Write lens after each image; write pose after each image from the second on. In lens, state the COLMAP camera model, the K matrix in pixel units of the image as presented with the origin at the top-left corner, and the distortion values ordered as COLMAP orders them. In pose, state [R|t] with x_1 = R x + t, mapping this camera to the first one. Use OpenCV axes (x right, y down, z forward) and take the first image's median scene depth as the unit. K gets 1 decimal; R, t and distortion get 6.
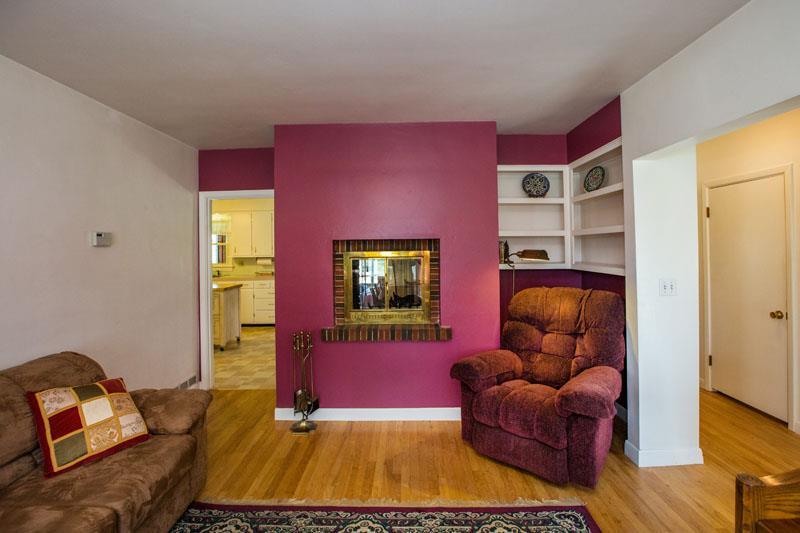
lens RADIAL K [[373.9, 0, 396.1], [0, 373.9, 245.5], [0, 0, 1]] dist [-0.045352, 0.017818]
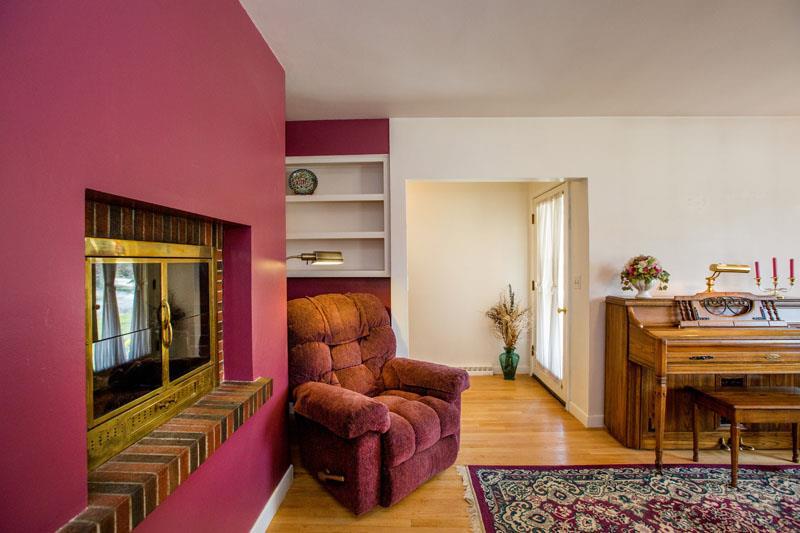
lens RADIAL K [[373.7, 0, 401.7], [0, 373.7, 262.7], [0, 0, 1]] dist [-0.030413, 0.001245]
pose [[0.019939, 0.006986, 0.999777, -0.543285], [0.004234, 0.999966, -0.007072, 0.048270], [-0.999792, 0.004374, 0.019909, 0.928067]]
